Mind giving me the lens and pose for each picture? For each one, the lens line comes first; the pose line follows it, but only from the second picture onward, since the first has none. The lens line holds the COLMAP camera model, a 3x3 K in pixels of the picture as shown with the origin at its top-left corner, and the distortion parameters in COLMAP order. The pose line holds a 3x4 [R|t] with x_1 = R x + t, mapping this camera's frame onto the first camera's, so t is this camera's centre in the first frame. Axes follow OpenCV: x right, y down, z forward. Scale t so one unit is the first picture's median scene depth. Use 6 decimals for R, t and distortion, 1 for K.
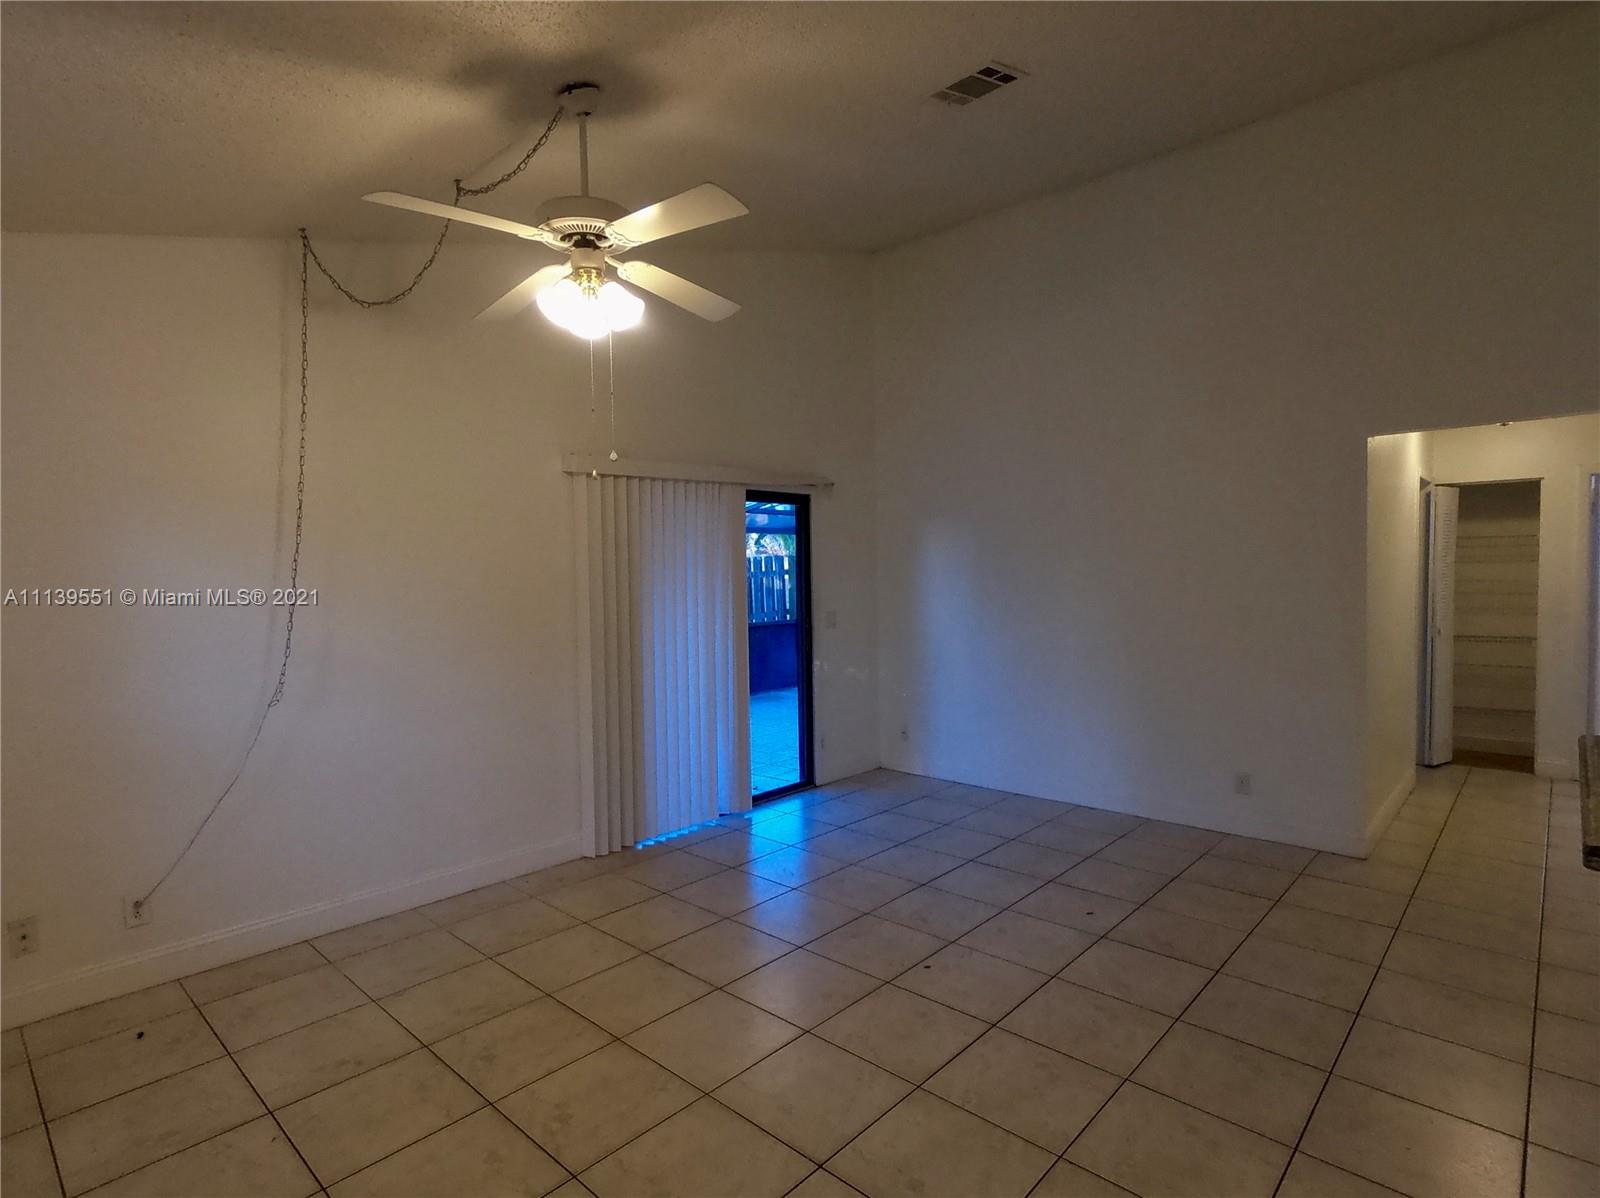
lens RADIAL K [[820.4, 0, 800.0], [0, 820.4, 599.0], [0, 0, 1]] dist [0.001393, 0.001681]
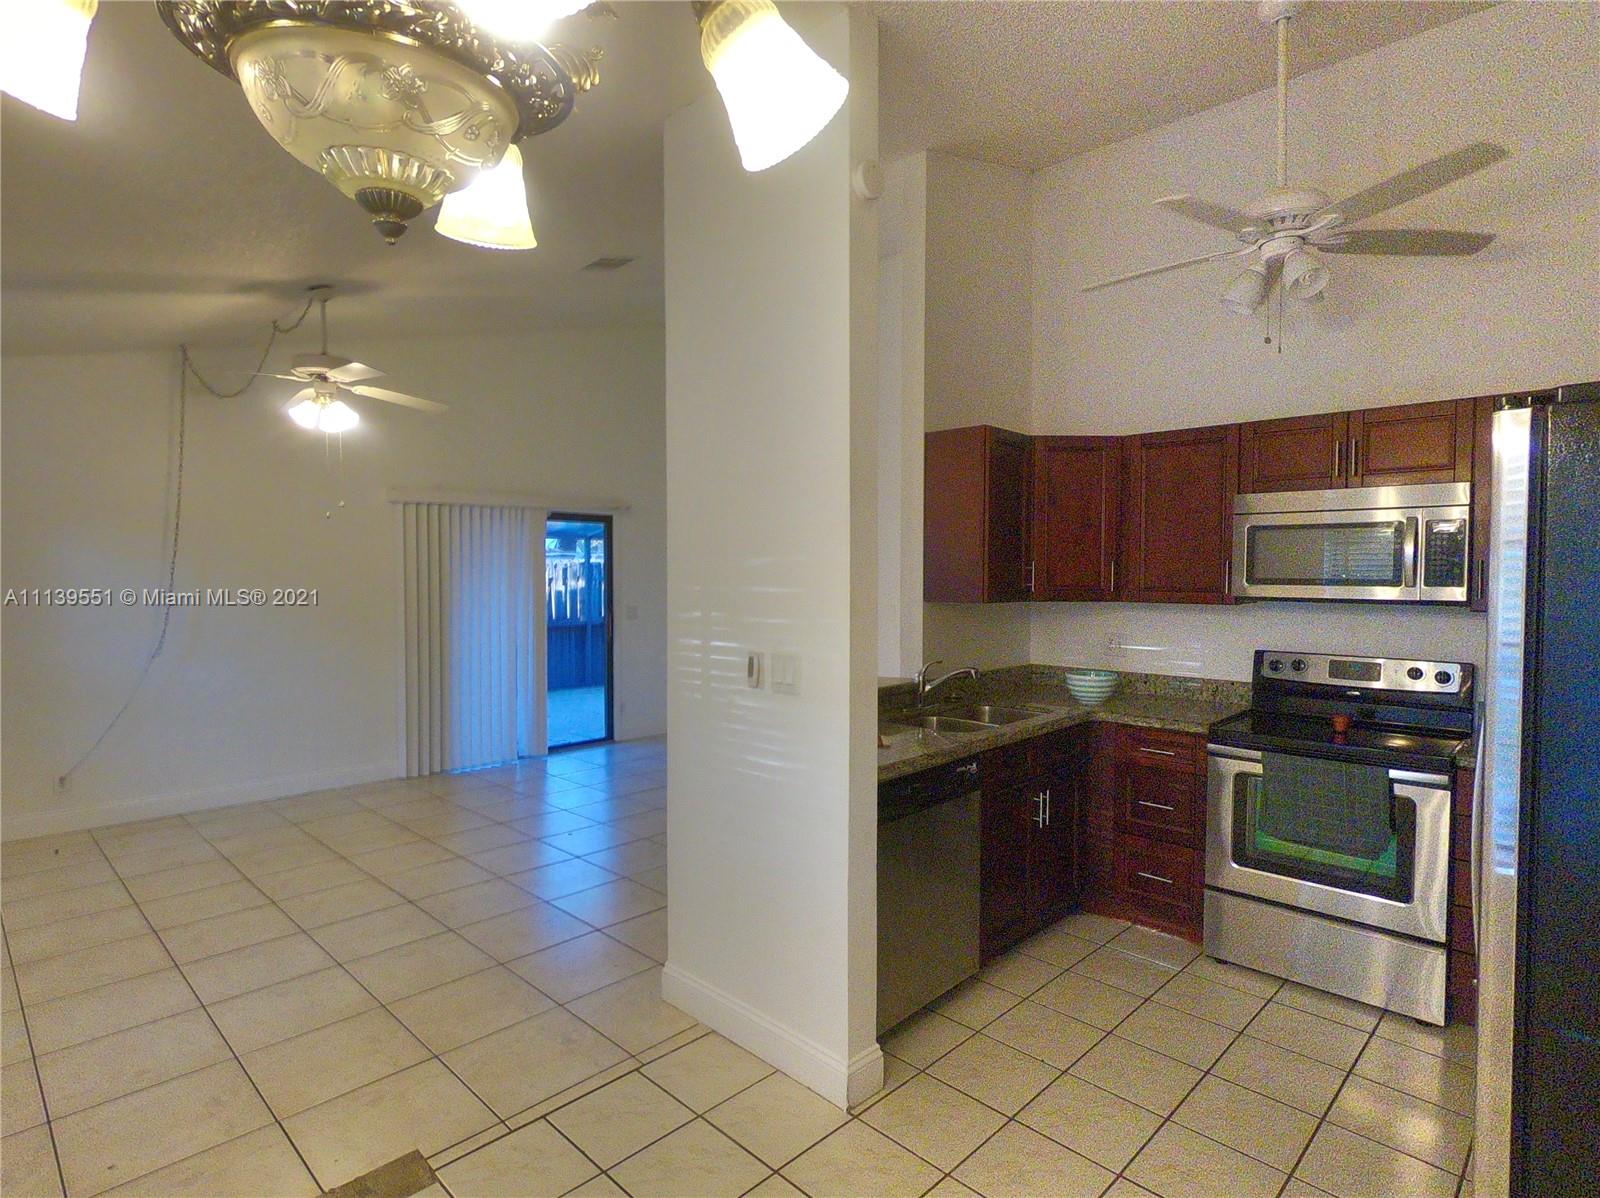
lens RADIAL K [[848.6, 0, 815.4], [0, 848.6, 599.1], [0, 0, 1]] dist [0.006497, -0.000573]
pose [[0.999706, 0.016212, -0.018005, 0.448577], [-0.016298, 0.999856, -0.004638, 0.006746], [0.017928, 0.004930, 0.999827, -0.413593]]
